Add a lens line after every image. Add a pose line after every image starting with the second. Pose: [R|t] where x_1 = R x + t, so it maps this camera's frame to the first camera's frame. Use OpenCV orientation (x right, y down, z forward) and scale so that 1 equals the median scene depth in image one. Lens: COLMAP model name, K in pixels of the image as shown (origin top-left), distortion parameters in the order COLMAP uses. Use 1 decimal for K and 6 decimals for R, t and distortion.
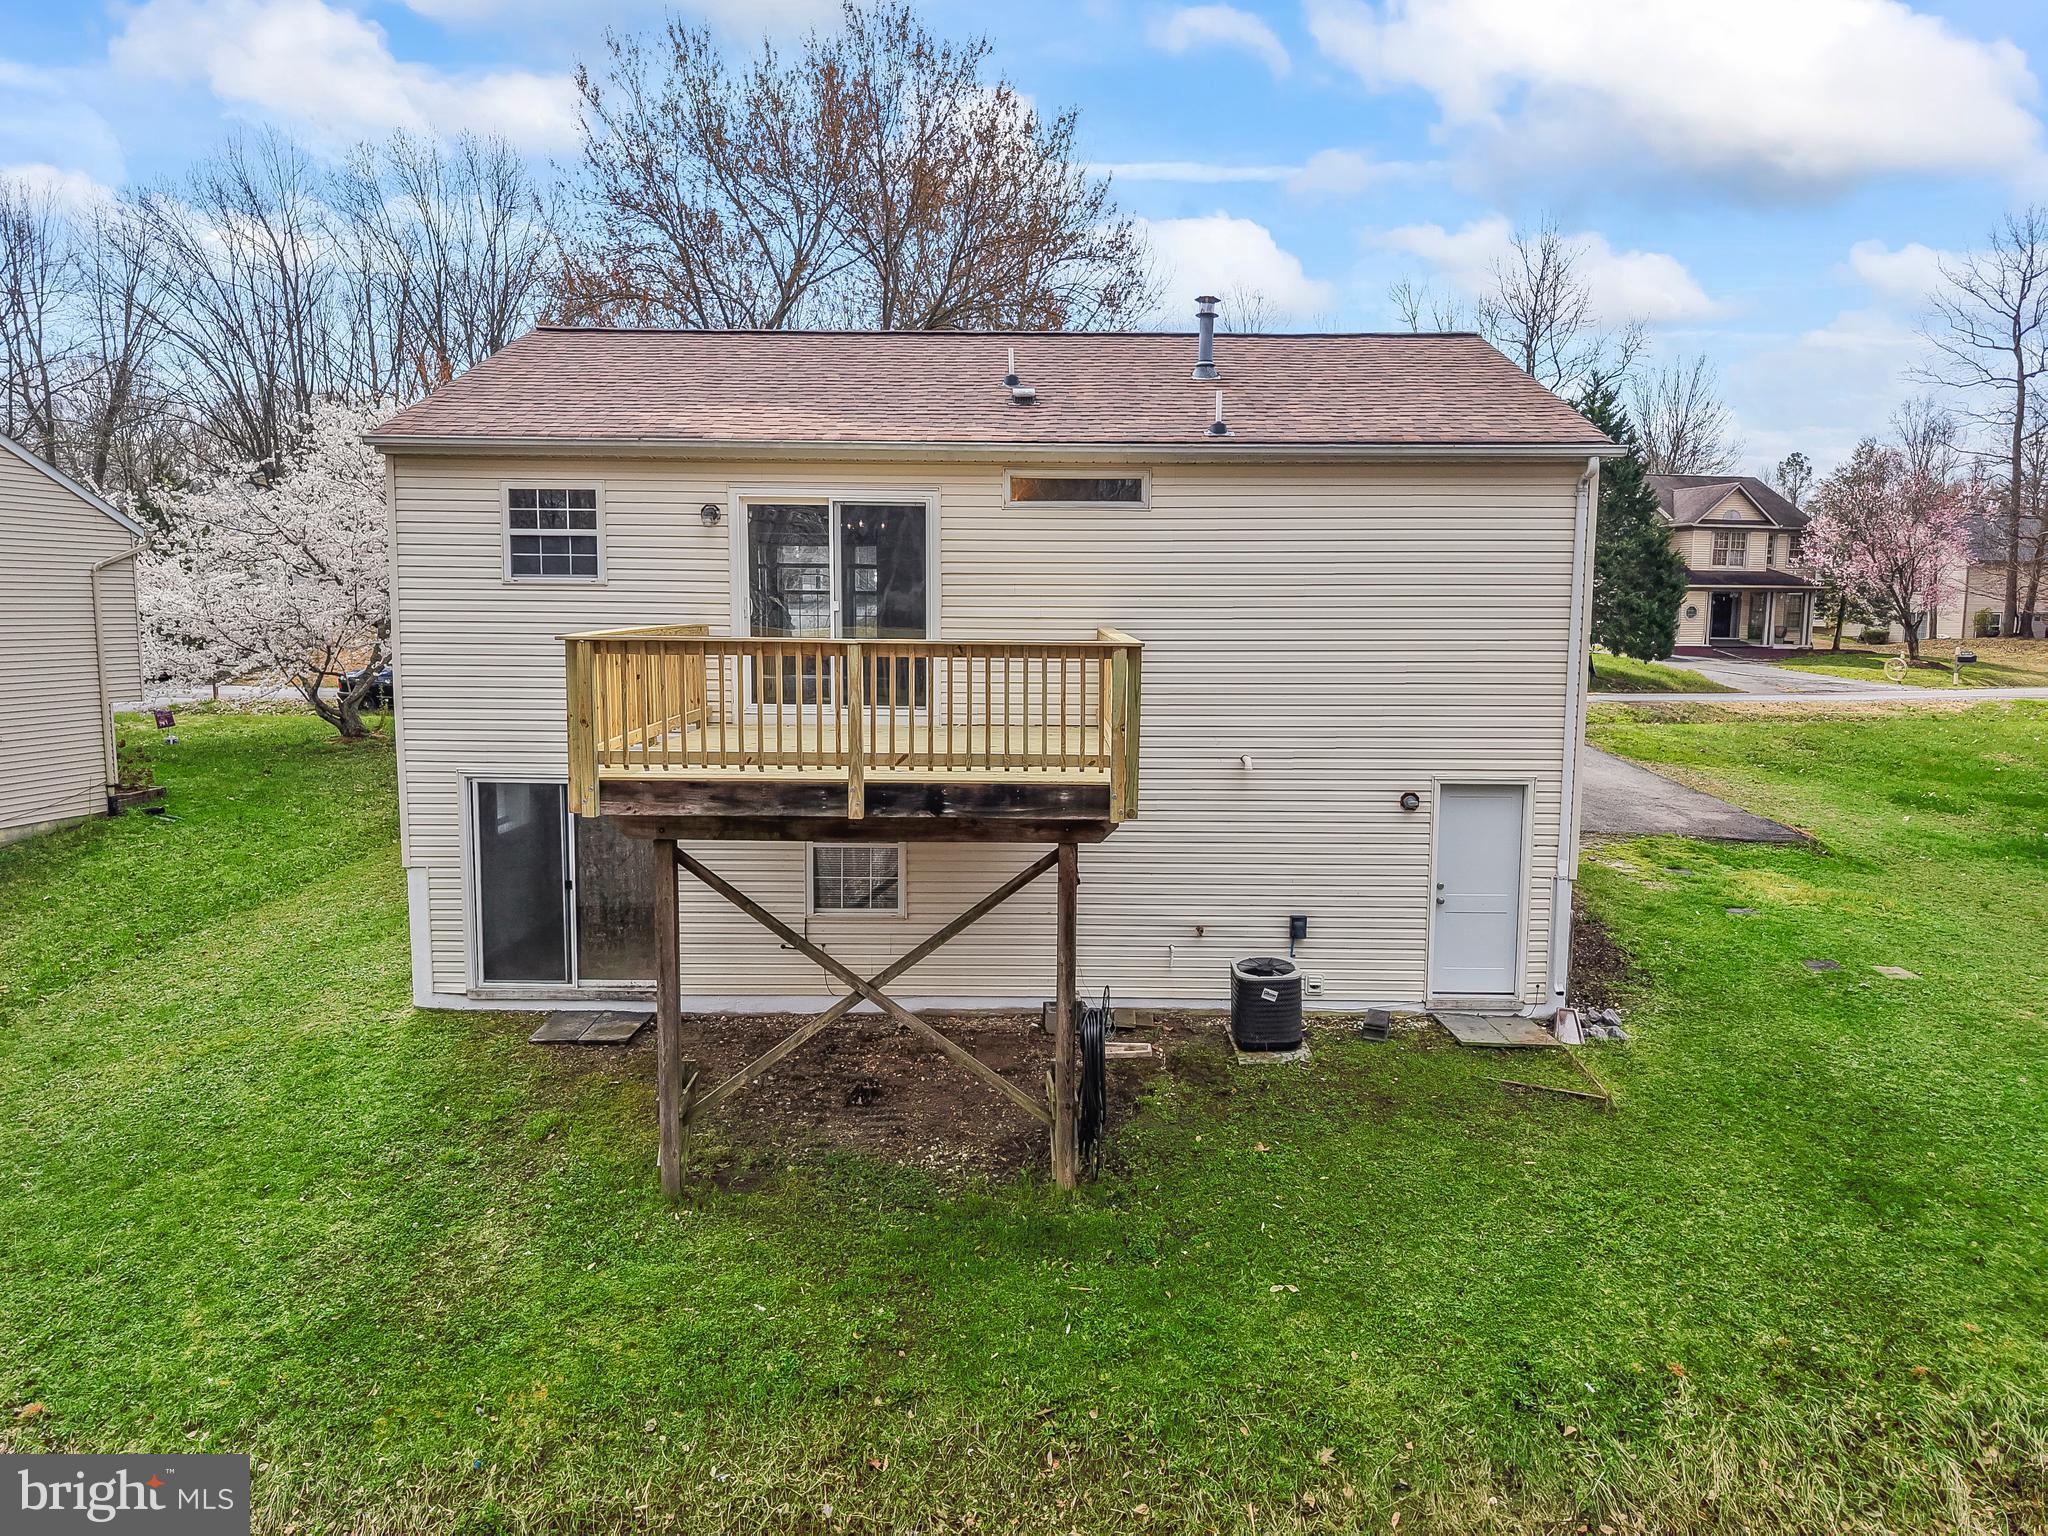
lens RADIAL K [[1368.3, 0, 1018.7], [0, 1368.3, 764.6], [0, 0, 1]] dist [0.018618, -0.014980]
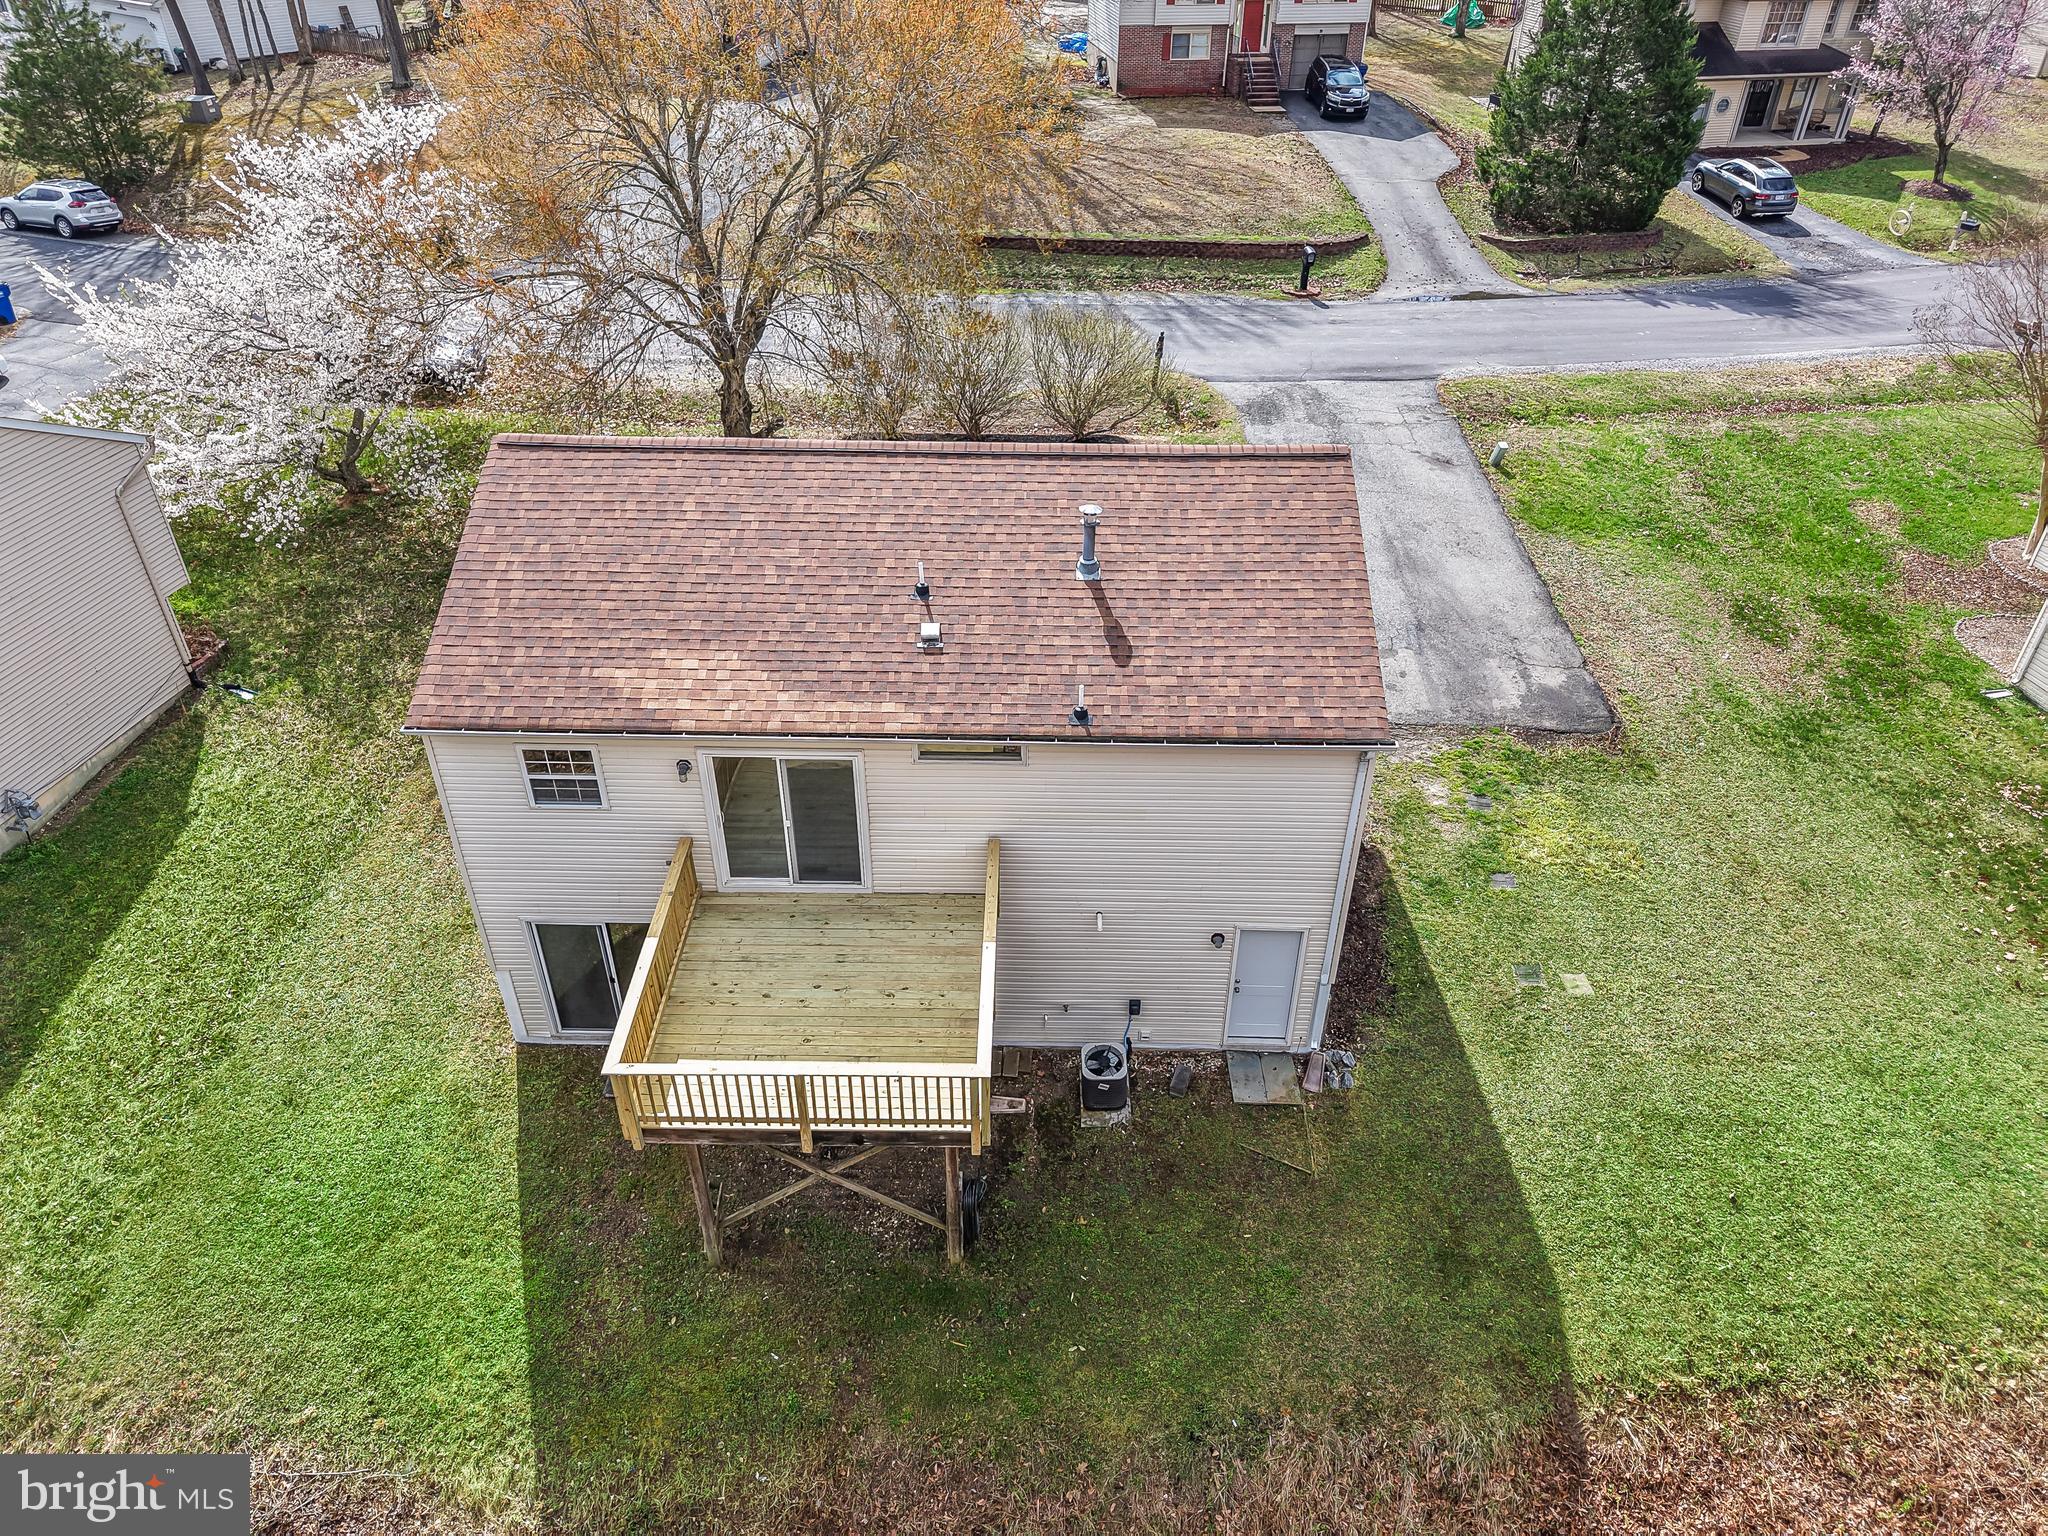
lens RADIAL K [[1368.3, 0, 1018.7], [0, 1368.3, 764.6], [0, 0, 1]] dist [0.018618, -0.014980]
pose [[0.999995, -0.000267, -0.003157, 0.123076], [0.001755, 0.876394, 0.481592, -1.074758], [0.002638, -0.481595, 0.876390, -0.157139]]
